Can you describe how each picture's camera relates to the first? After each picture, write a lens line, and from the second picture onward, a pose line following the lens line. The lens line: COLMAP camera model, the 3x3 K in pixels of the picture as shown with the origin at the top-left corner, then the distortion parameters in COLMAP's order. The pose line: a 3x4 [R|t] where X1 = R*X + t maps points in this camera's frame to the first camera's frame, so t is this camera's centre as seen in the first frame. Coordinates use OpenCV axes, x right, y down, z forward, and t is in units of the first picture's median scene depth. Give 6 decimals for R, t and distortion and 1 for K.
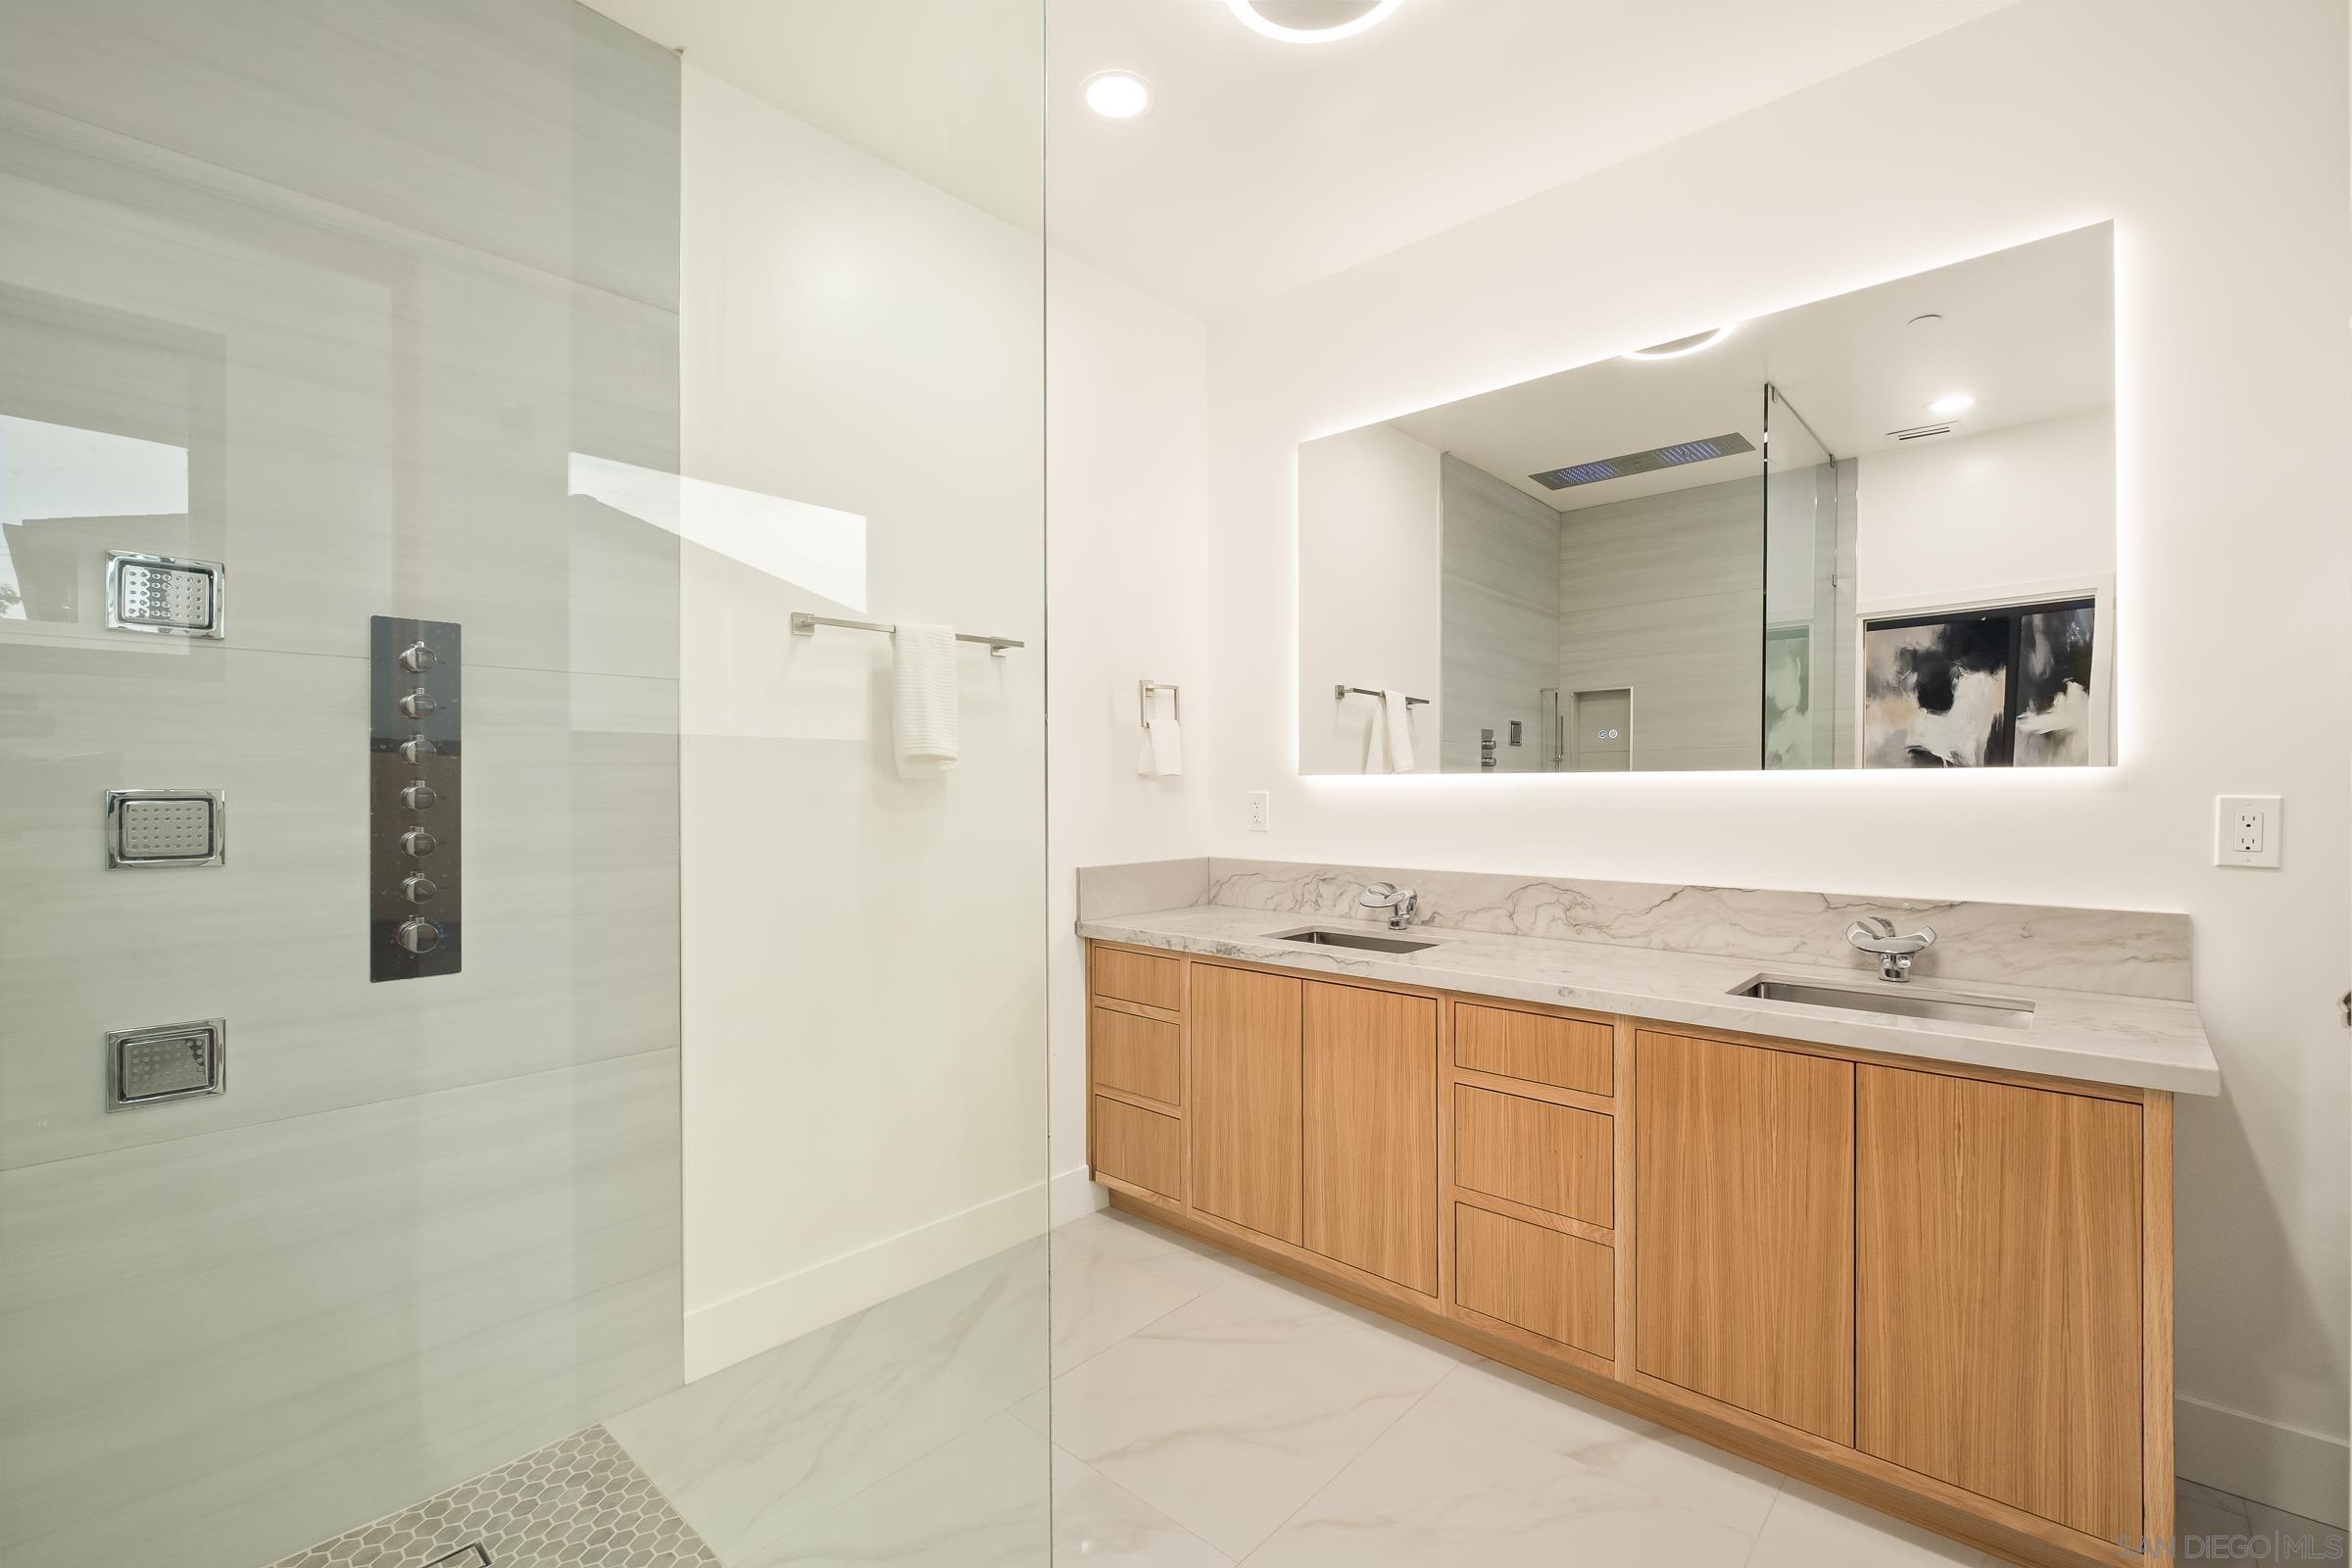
lens RADIAL K [[1021.7, 0, 1186.5], [0, 1021.7, 783.3], [0, 0, 1]] dist [-0.010638, -0.000128]
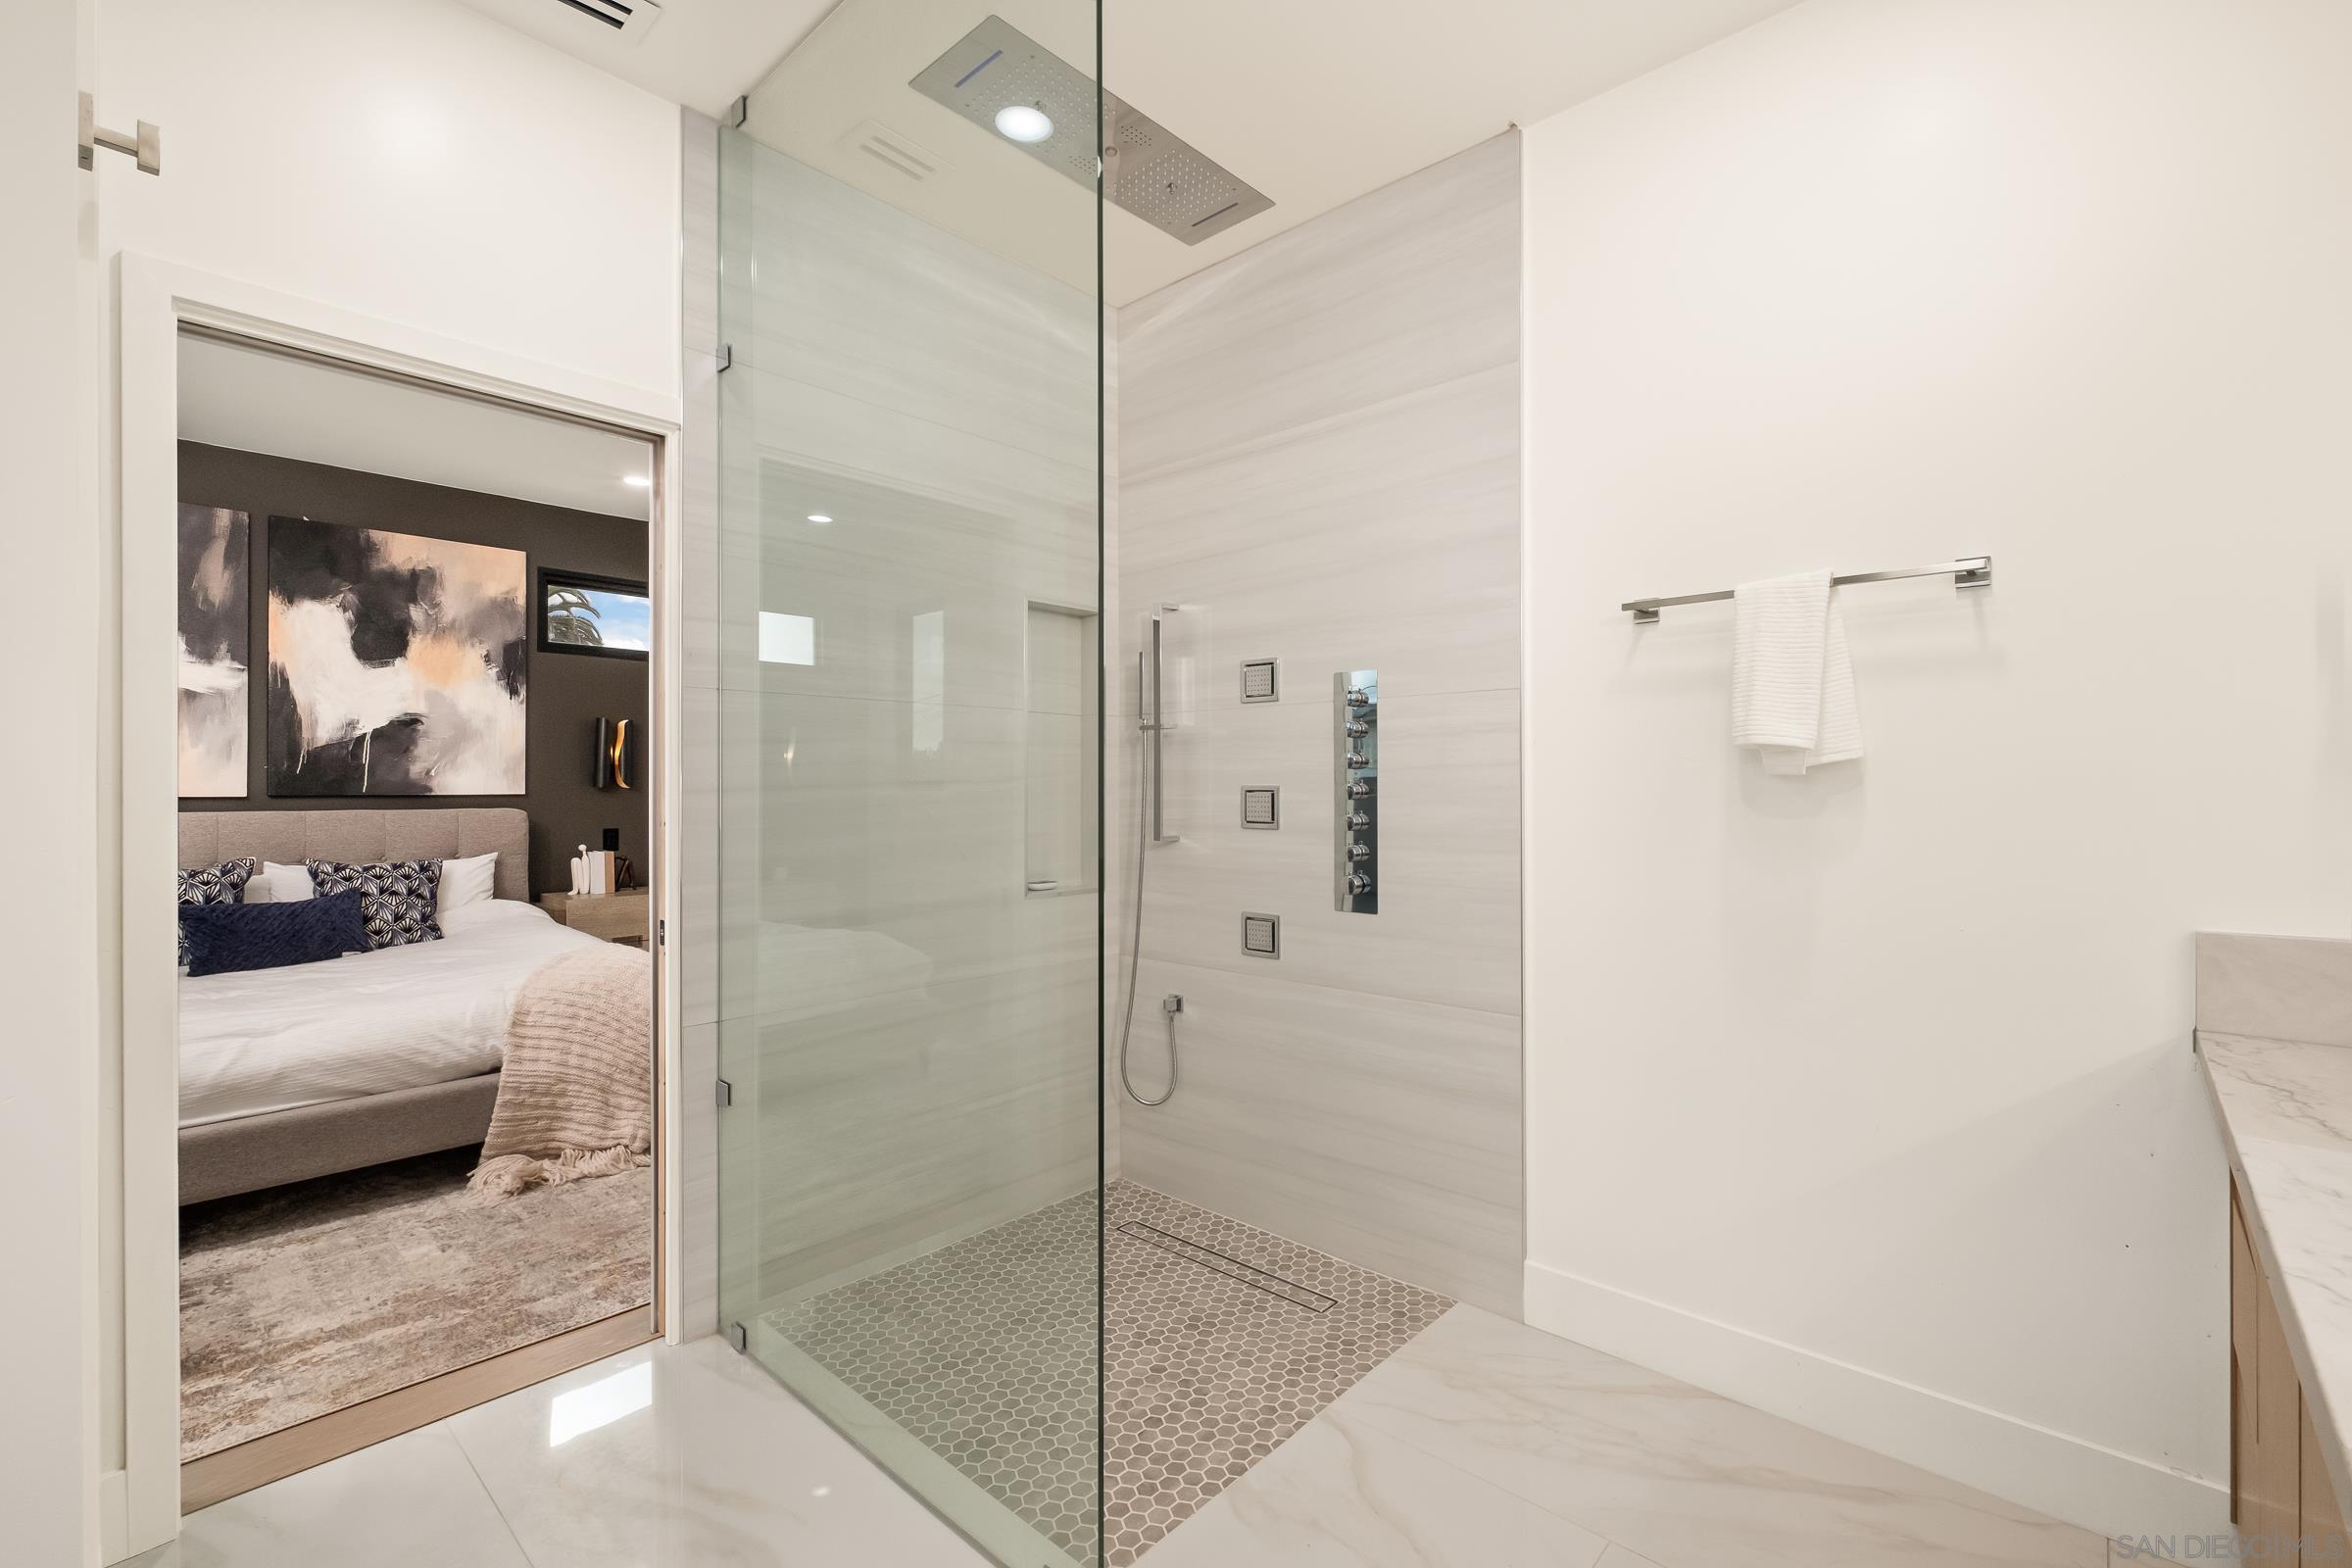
lens RADIAL K [[1021.7, 0, 1189.0], [0, 1021.7, 786.4], [0, 0, 1]] dist [-0.010638, -0.000128]
pose [[-0.010966, 0.001634, -0.999939, 0.622377], [0.004007, 0.999991, 0.001590, 0.002043], [0.999932, -0.003989, -0.010973, 0.648019]]
